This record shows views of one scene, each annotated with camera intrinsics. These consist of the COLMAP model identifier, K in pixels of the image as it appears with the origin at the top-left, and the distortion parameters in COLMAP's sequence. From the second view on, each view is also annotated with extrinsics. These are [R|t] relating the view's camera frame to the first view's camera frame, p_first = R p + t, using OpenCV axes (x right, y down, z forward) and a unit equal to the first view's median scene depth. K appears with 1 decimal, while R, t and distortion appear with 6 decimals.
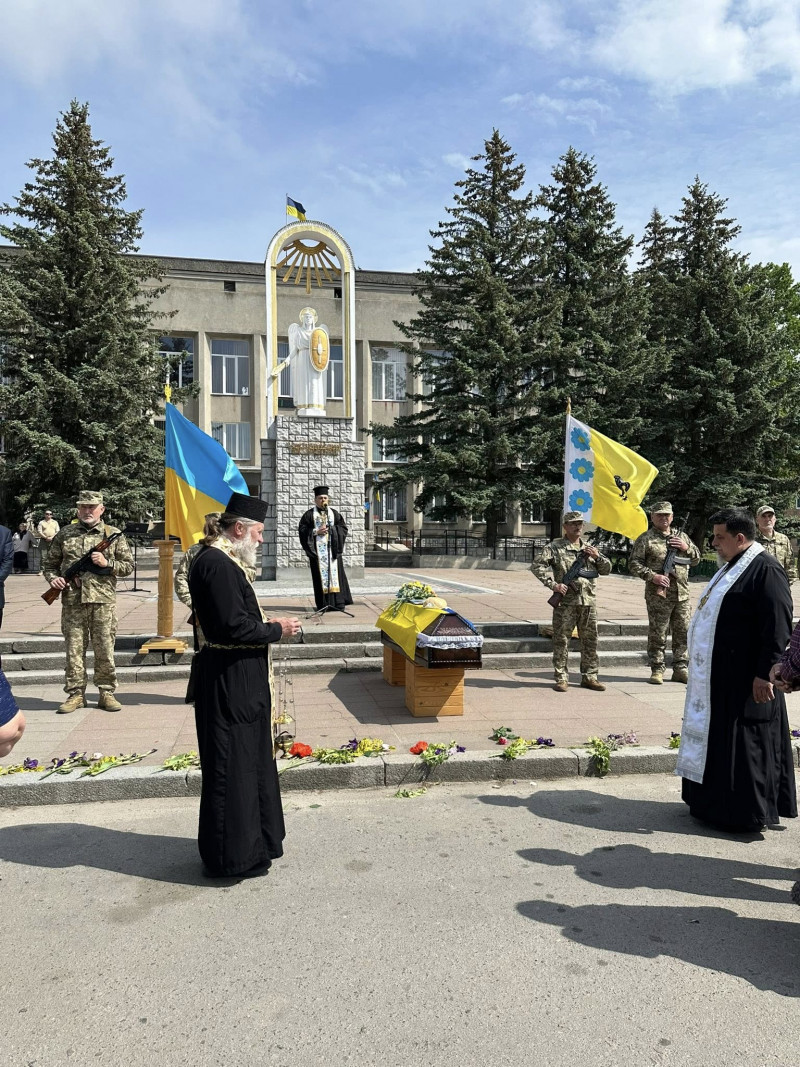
lens RADIAL K [[758.7, 0, 395.8], [0, 758.7, 534.2], [0, 0, 1]] dist [0.026239, -0.027661]
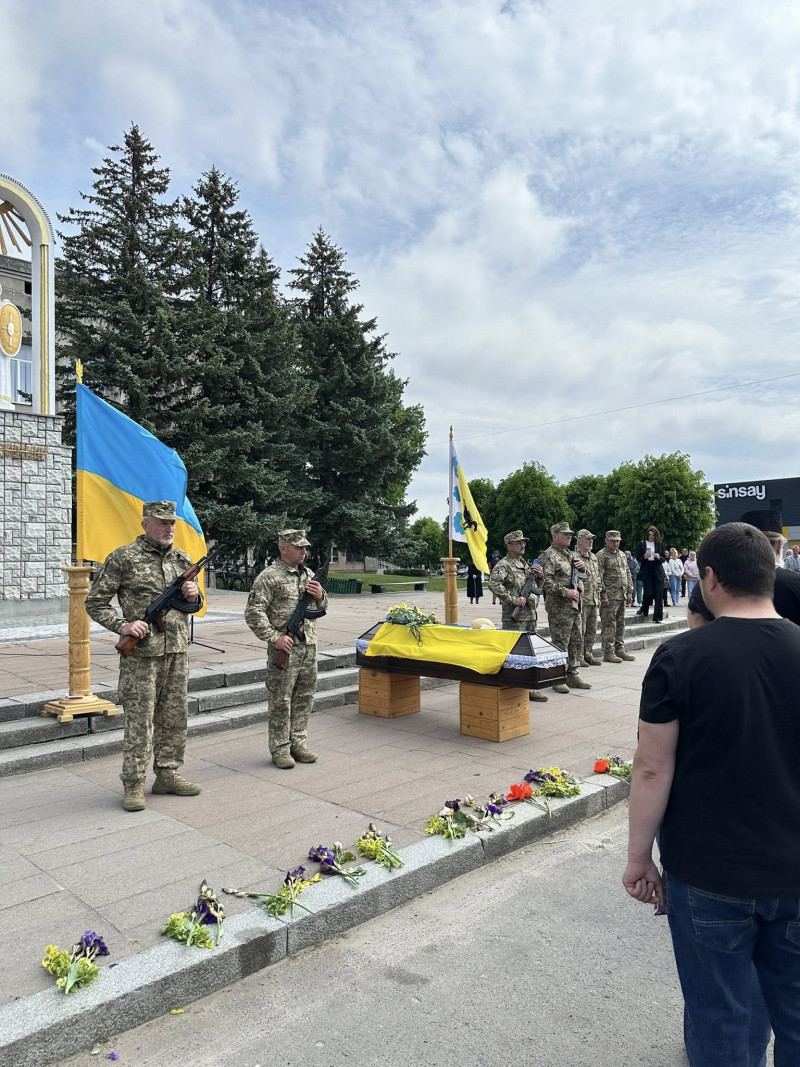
lens RADIAL K [[758.7, 0, 397.9], [0, 758.7, 539.2], [0, 0, 1]] dist [0.026239, -0.027661]
pose [[0.816054, 0.003104, 0.577967, -0.148460], [0.009794, 0.999768, -0.019197, -0.000569], [-0.577892, 0.021326, 0.815834, 0.062537]]
